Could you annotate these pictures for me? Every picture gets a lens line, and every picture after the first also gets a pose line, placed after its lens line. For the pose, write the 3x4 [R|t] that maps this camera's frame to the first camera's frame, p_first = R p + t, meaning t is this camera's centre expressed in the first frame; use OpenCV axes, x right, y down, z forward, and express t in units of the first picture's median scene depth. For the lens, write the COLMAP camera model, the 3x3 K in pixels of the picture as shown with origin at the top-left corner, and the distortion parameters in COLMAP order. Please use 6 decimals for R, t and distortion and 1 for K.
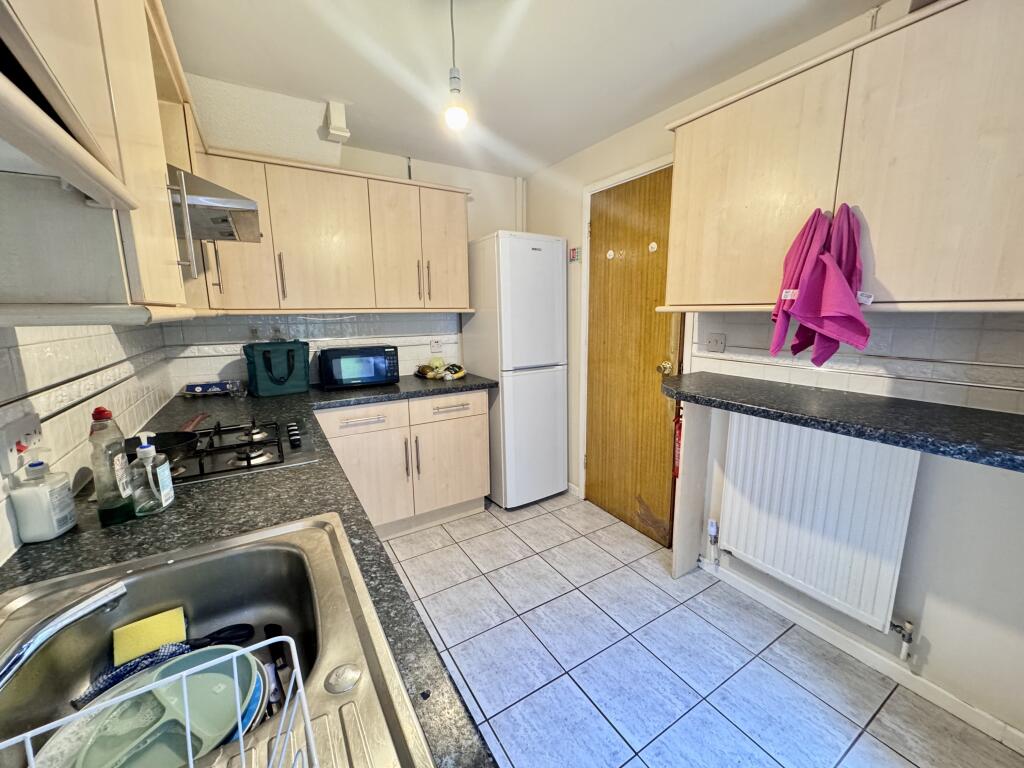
lens RADIAL K [[408.8, 0, 512.1], [0, 408.8, 381.6], [0, 0, 1]] dist [-0.000899, 0.000274]
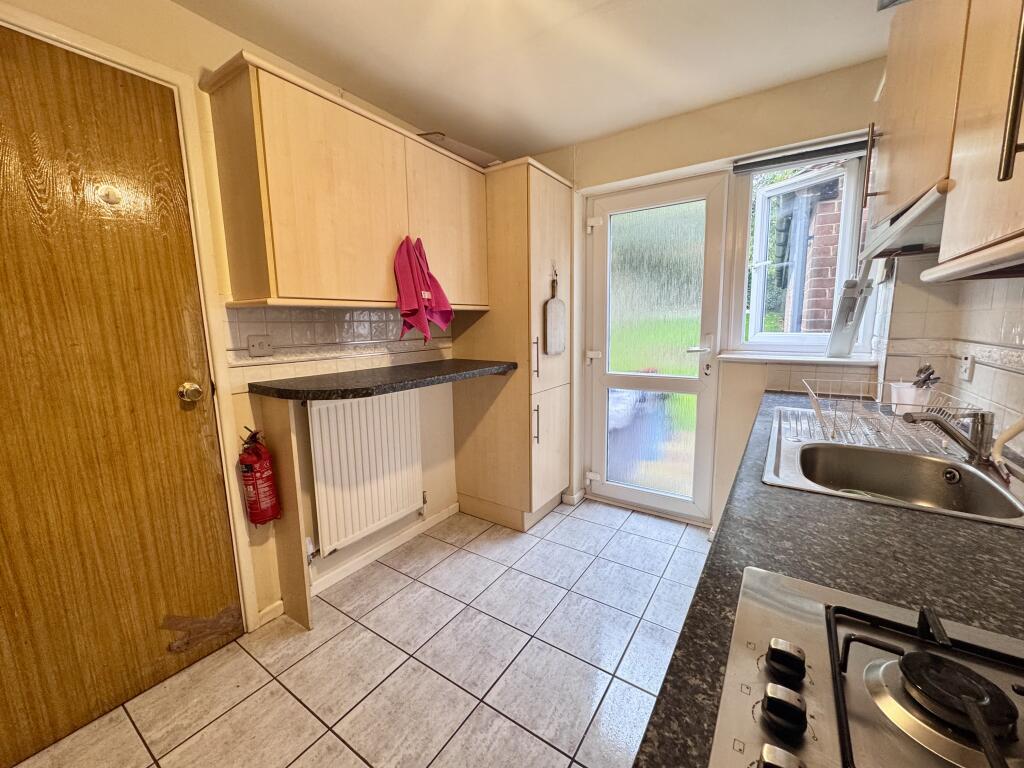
lens RADIAL K [[408.8, 0, 511.6], [0, 408.8, 383.8], [0, 0, 1]] dist [-0.000899, 0.000274]
pose [[-0.415544, -0.126438, 0.900742, -0.479288], [0.171189, 0.961722, 0.213973, -0.109896], [-0.893318, 0.243112, -0.377993, 0.862234]]
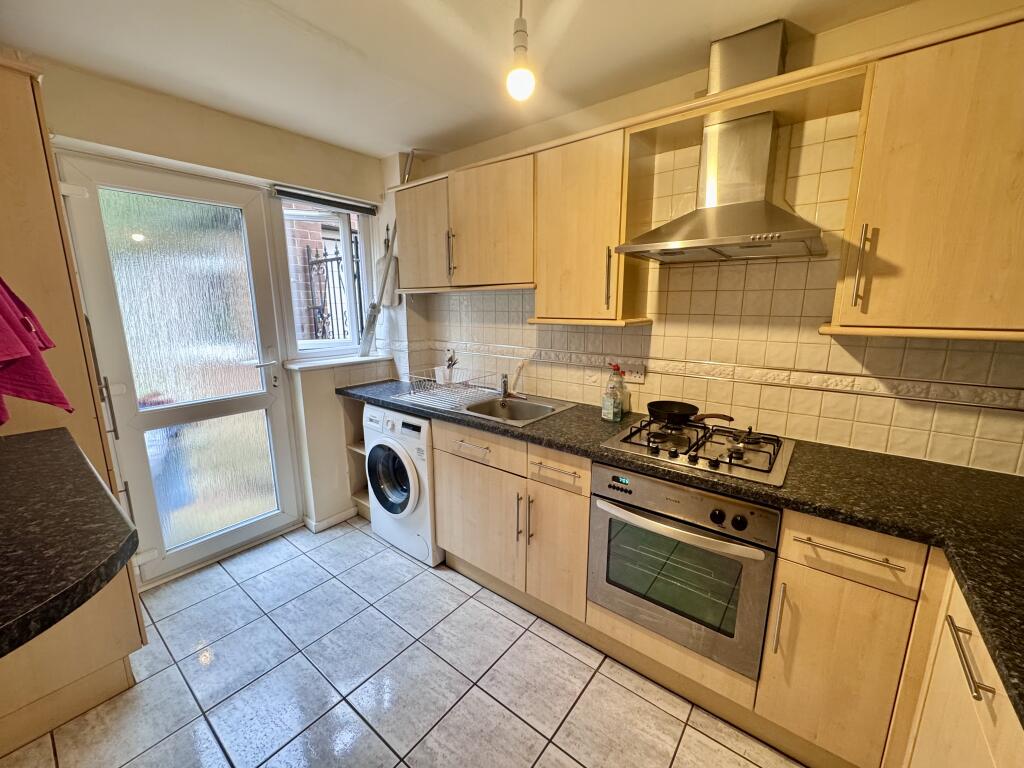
lens RADIAL K [[408.8, 0, 511.5], [0, 408.8, 385.2], [0, 0, 1]] dist [-0.000899, 0.000274]
pose [[-0.939385, 0.075662, -0.334412, 0.119371], [-0.050524, 0.934152, 0.353281, -0.256311], [0.339122, 0.348762, -0.873705, 1.206043]]
